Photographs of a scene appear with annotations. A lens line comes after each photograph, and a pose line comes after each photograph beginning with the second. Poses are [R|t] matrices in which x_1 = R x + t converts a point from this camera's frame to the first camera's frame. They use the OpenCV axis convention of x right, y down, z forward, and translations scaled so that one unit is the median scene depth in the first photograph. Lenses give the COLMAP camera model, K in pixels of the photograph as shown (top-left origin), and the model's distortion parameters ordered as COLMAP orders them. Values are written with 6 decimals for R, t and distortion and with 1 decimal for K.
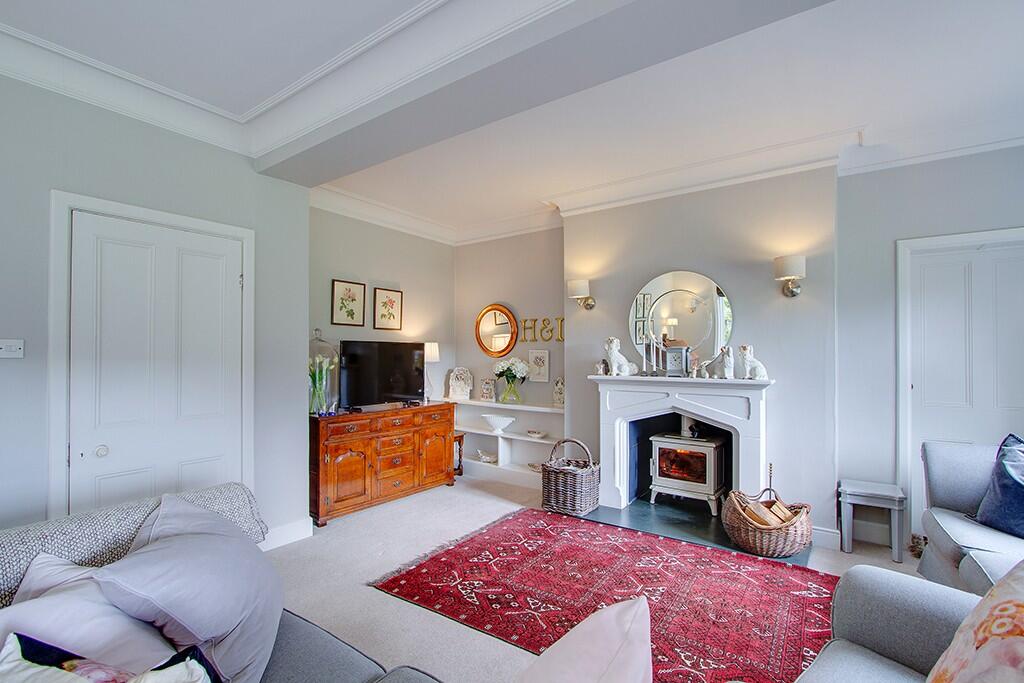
lens RADIAL K [[478.1, 0, 514.8], [0, 478.1, 347.9], [0, 0, 1]] dist [-0.002911, -0.000035]
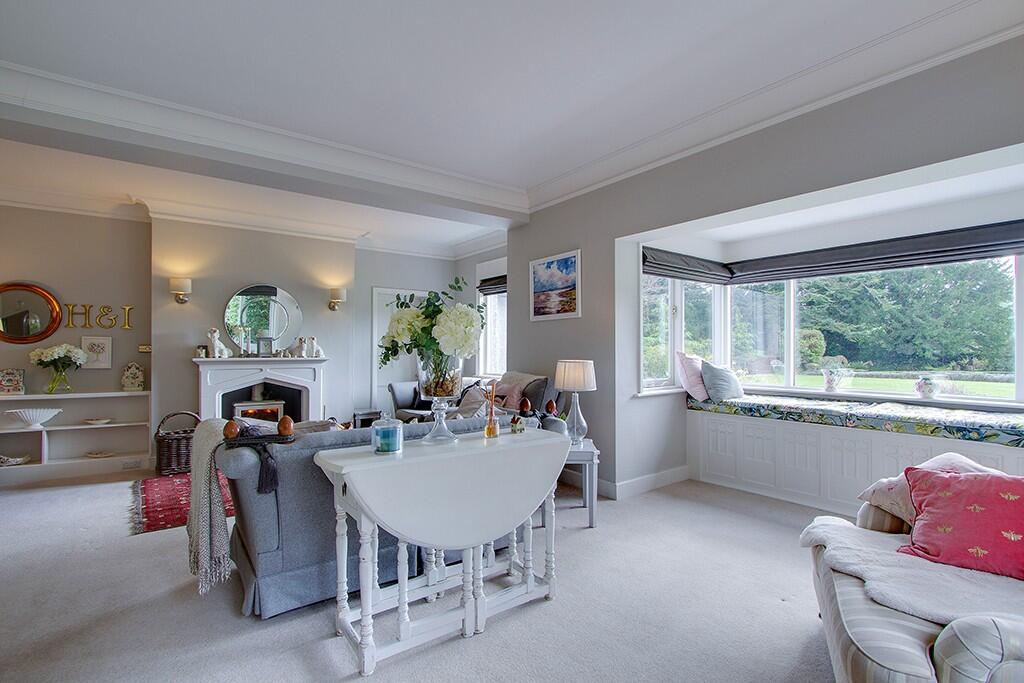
lens RADIAL K [[478.1, 0, 514.8], [0, 478.1, 347.9], [0, 0, 1]] dist [-0.002911, -0.000035]
pose [[0.302247, 0.004316, 0.953220, -0.776400], [-0.012522, 0.999921, -0.000557, 0.021573], [-0.953147, -0.011767, 0.302277, -0.155126]]
